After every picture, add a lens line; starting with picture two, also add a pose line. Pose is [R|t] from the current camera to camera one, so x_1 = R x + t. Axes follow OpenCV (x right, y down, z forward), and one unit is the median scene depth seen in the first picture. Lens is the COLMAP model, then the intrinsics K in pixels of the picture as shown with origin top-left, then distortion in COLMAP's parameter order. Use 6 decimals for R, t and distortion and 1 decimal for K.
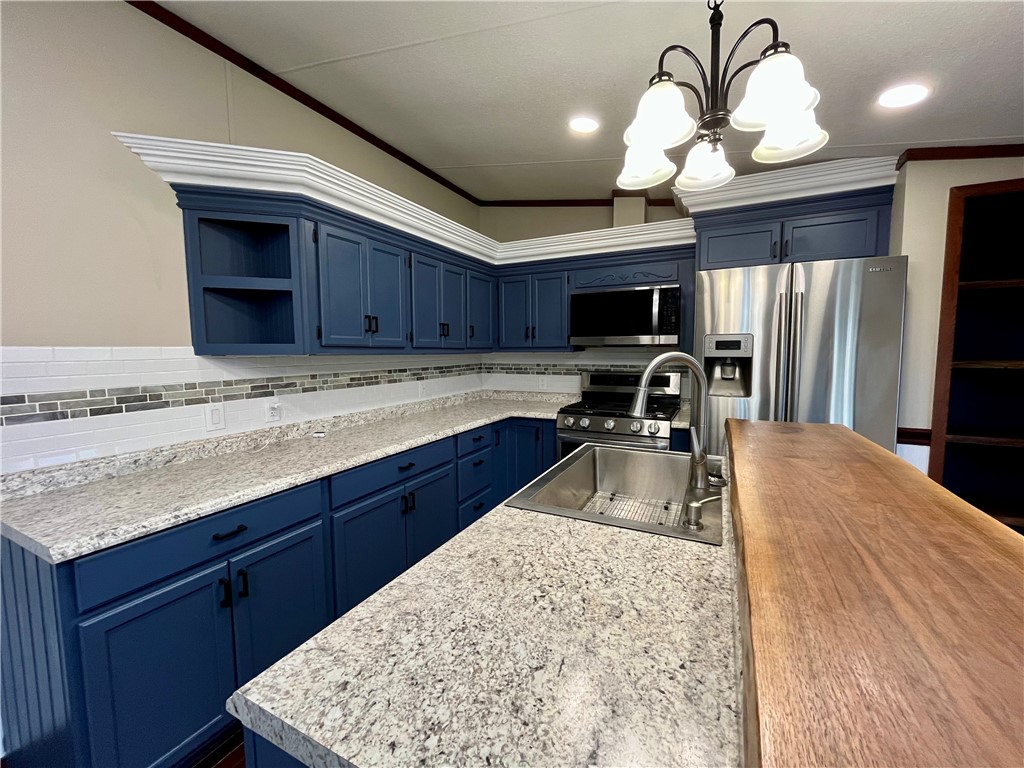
lens RADIAL K [[416.9, 0, 512.0], [0, 416.9, 384.0], [0, 0, 1]] dist [0.002657, 0.000225]
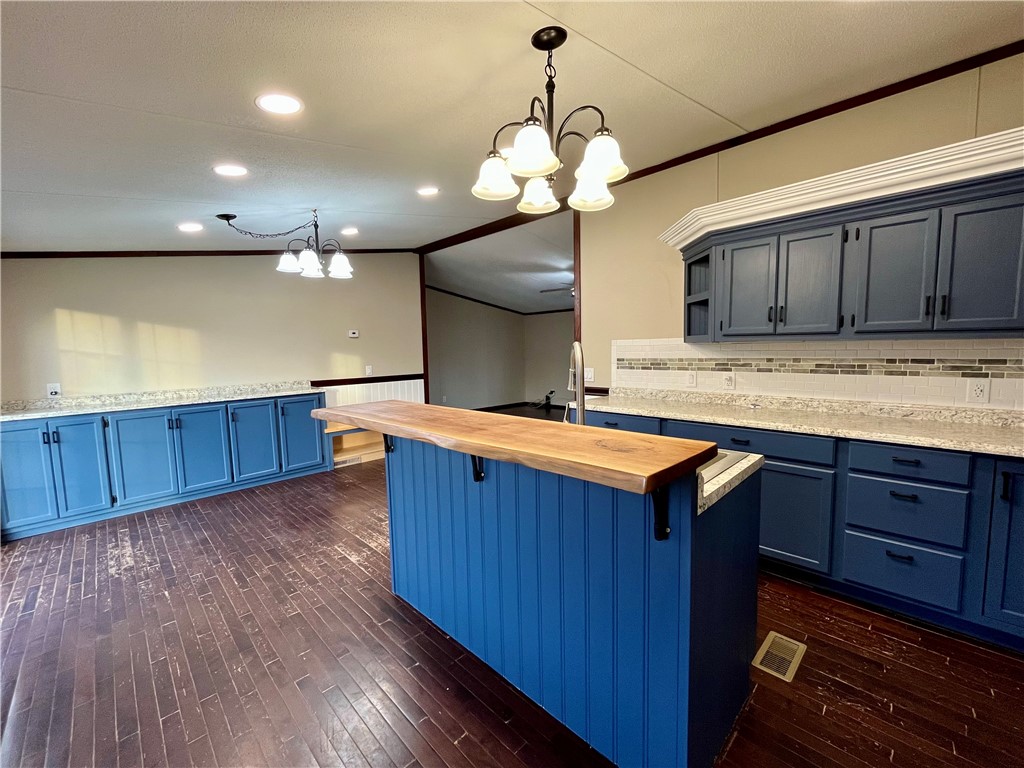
lens RADIAL K [[416.9, 0, 512.0], [0, 416.9, 384.0], [0, 0, 1]] dist [0.002657, 0.000225]
pose [[-0.304549, 0.099862, -0.947247, 0.981591], [-0.054603, 0.991023, 0.122033, -0.060576], [0.950930, 0.088888, -0.296362, 0.722035]]
